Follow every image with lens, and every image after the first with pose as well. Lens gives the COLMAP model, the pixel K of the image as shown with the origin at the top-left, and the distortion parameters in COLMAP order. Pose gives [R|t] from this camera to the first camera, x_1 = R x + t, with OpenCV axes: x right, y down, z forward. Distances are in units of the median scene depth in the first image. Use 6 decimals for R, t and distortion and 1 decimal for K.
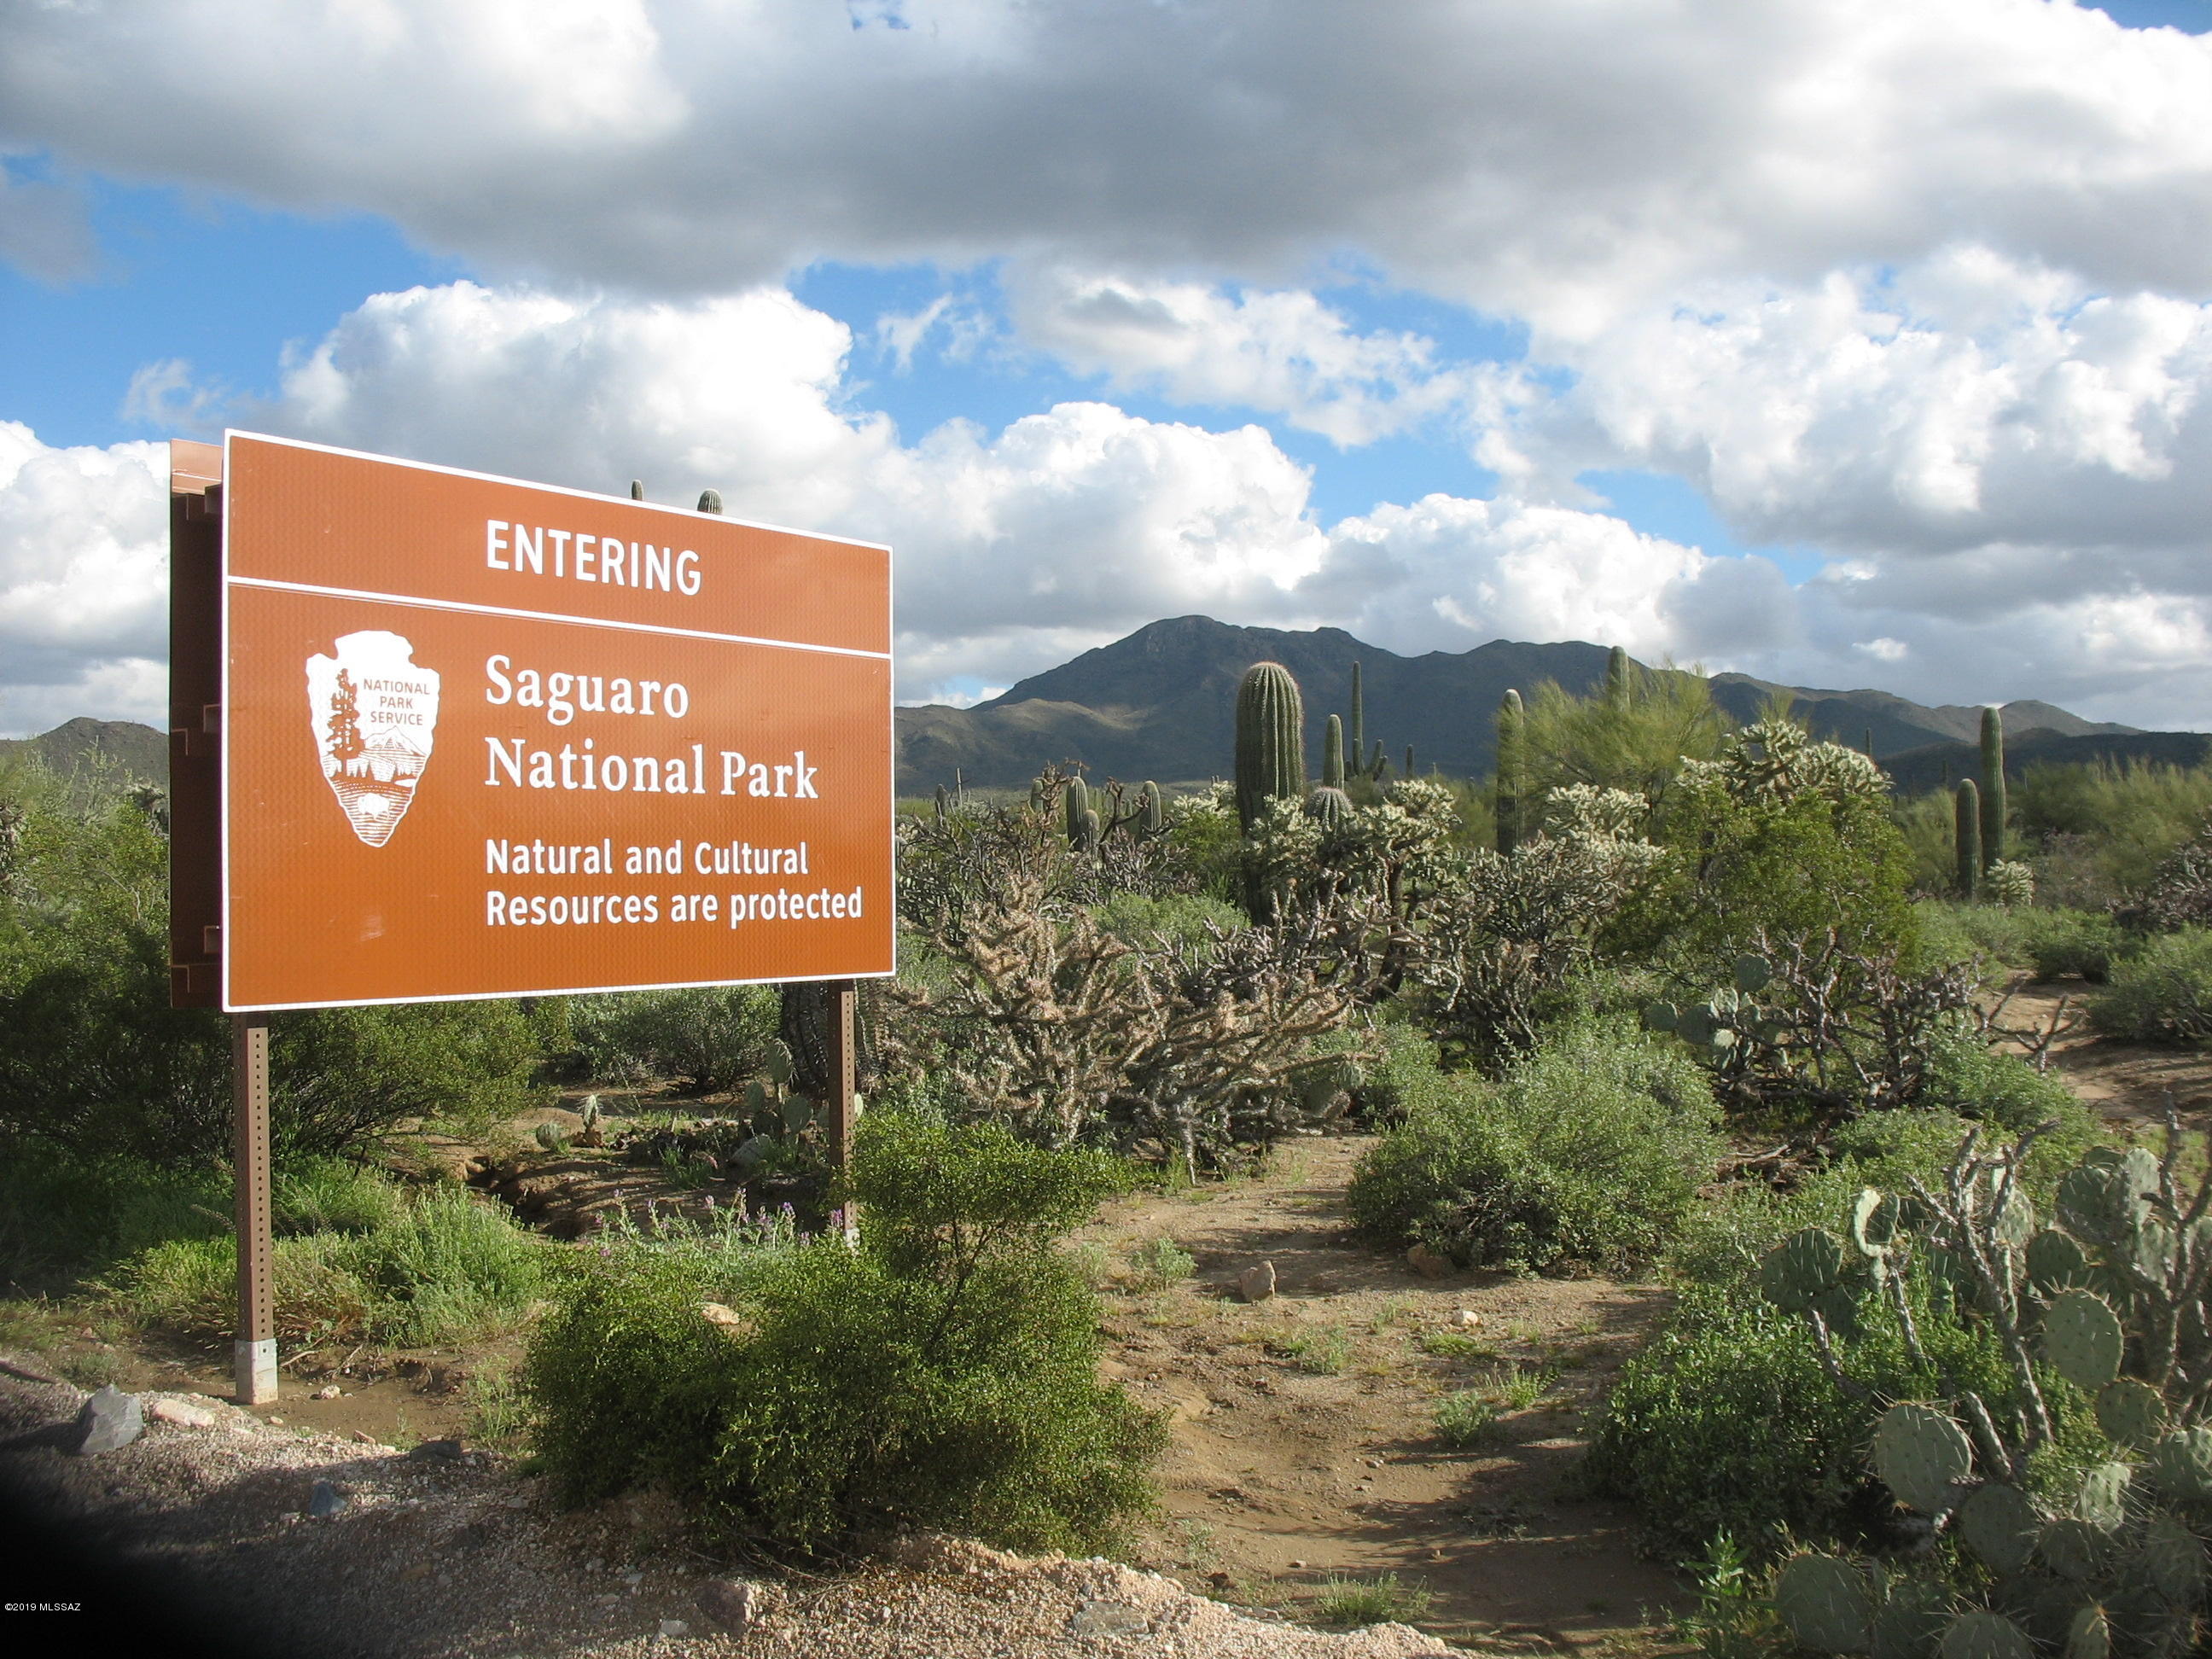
lens RADIAL K [[2281.7, 0, 1193.9], [0, 2281.7, 837.2], [0, 0, 1]] dist [-0.148998, 0.028178]
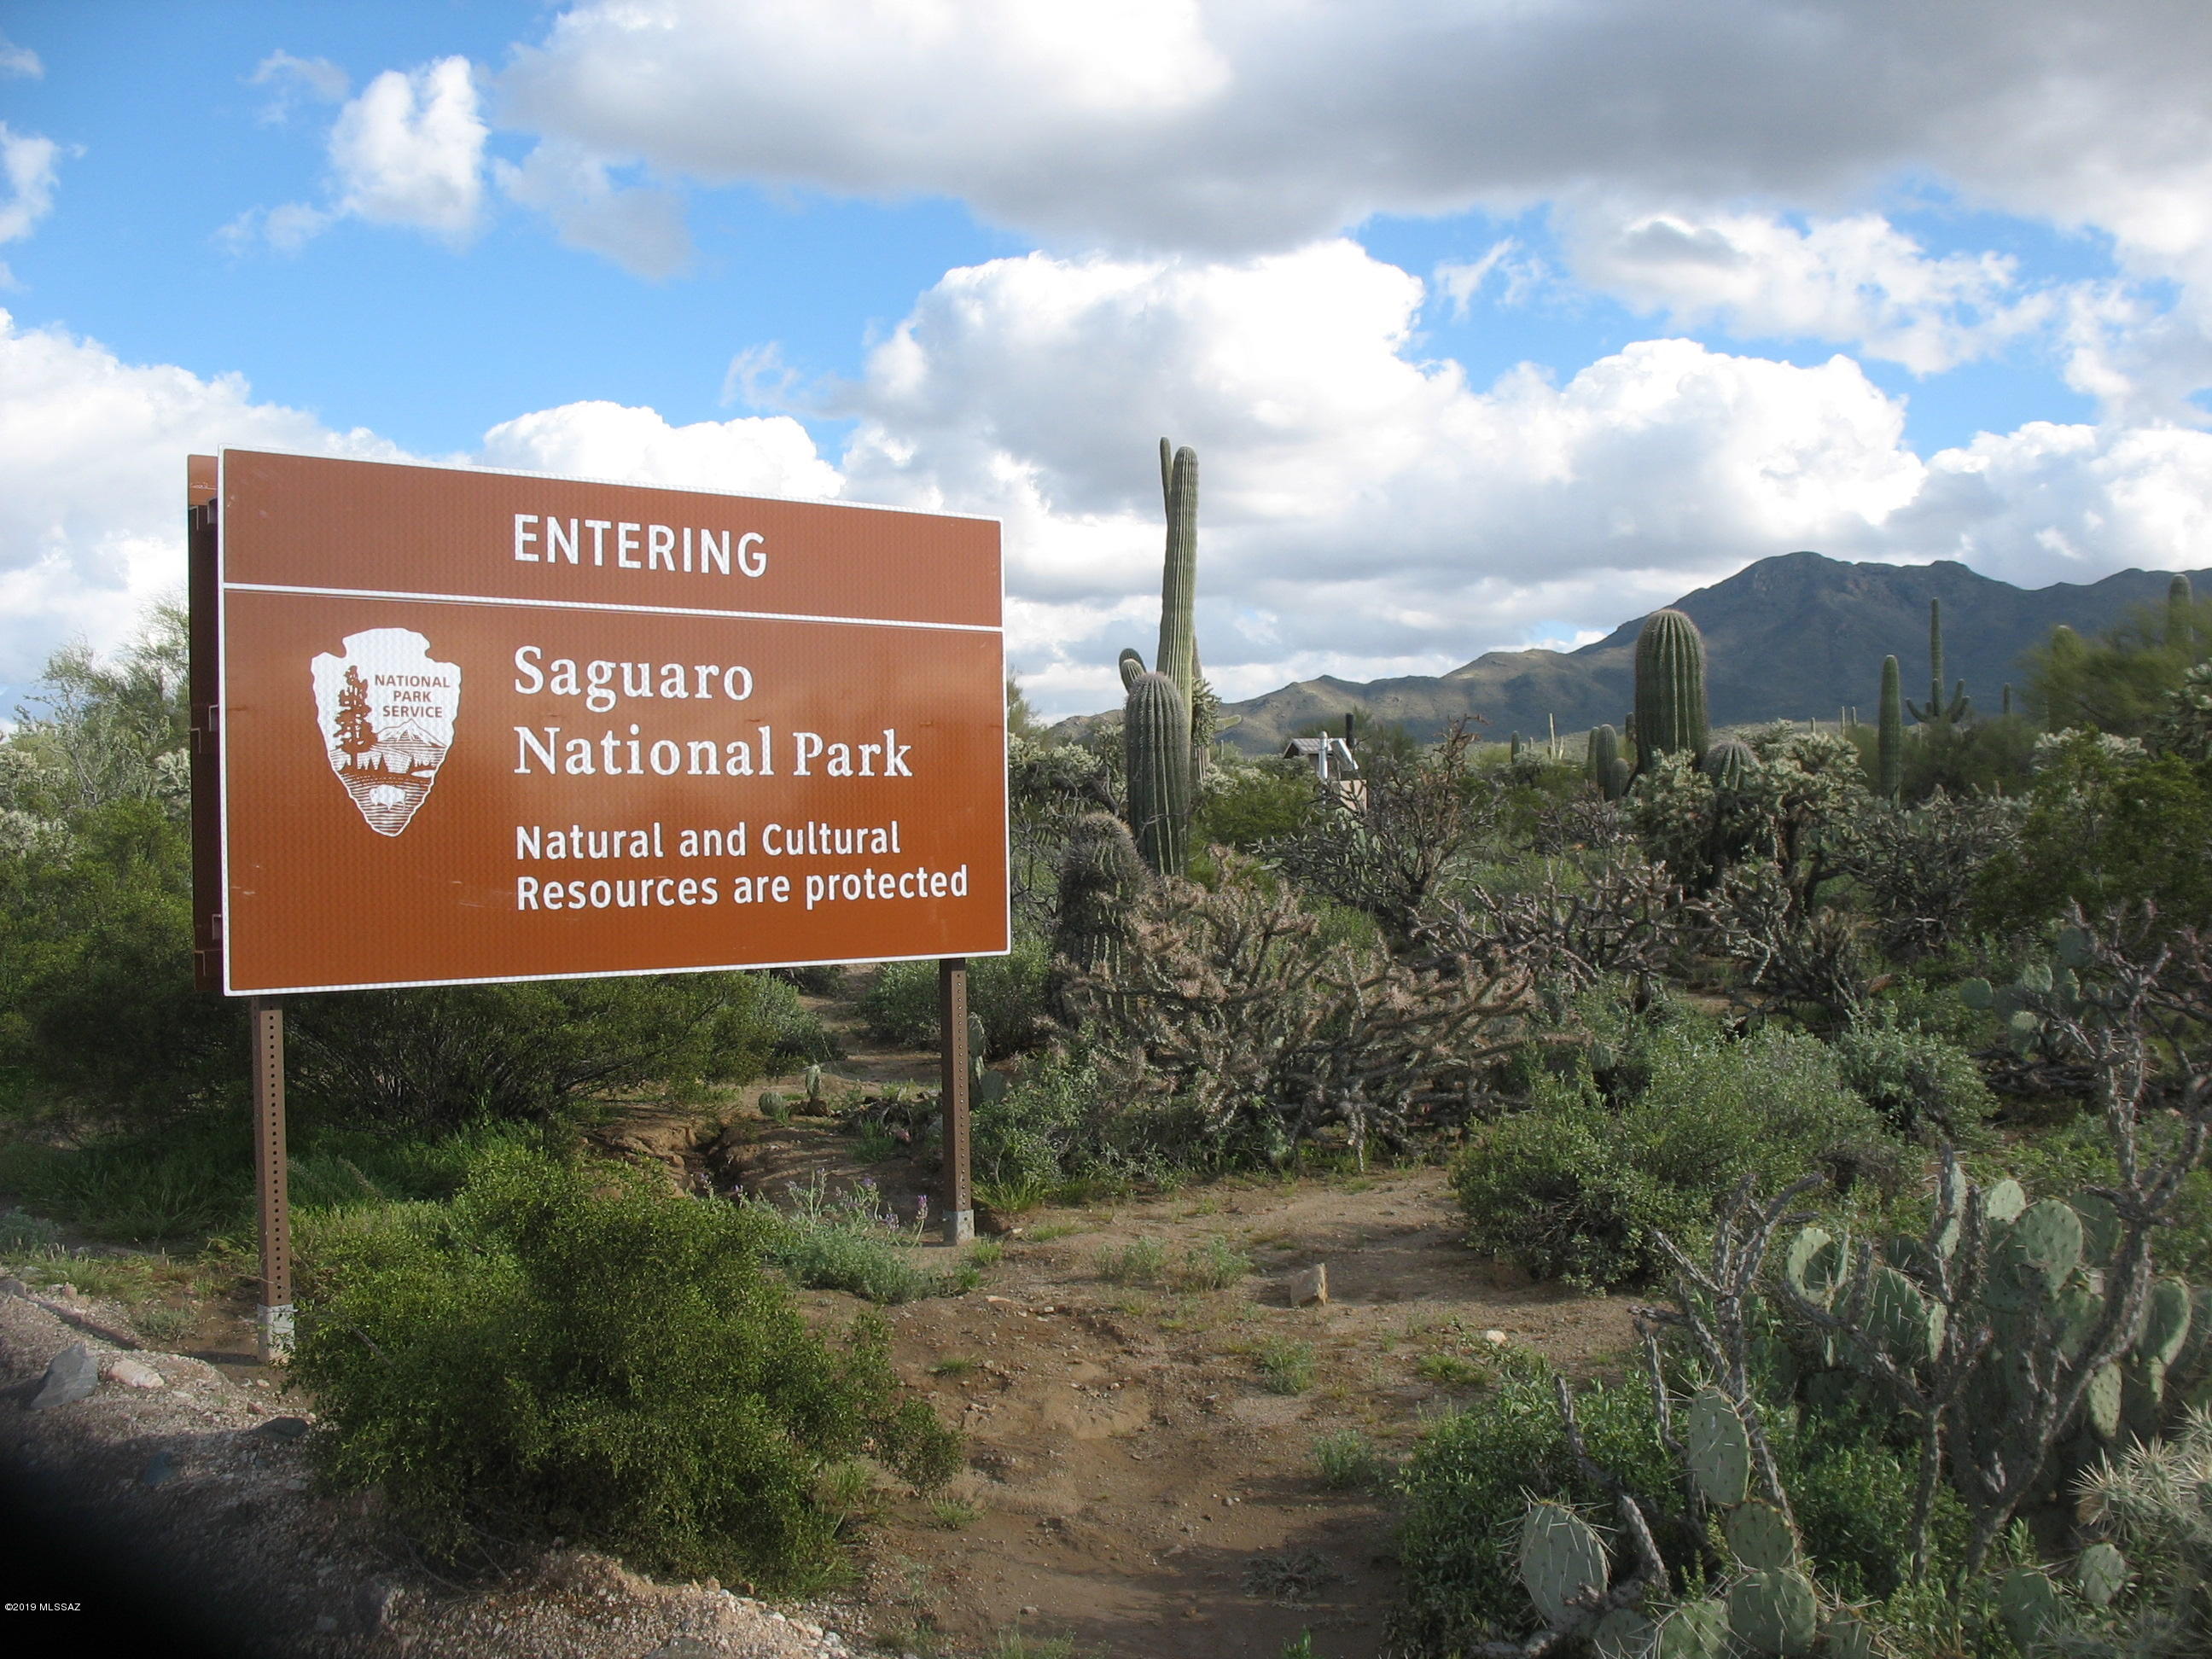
lens RADIAL K [[2281.7, 0, 1193.9], [0, 2281.7, 837.2], [0, 0, 1]] dist [-0.148998, 0.028178]
pose [[0.964767, -0.006232, -0.263031, 0.227534], [0.012271, 0.999697, 0.021323, -0.010910], [0.262819, -0.023799, 0.964552, 0.081156]]
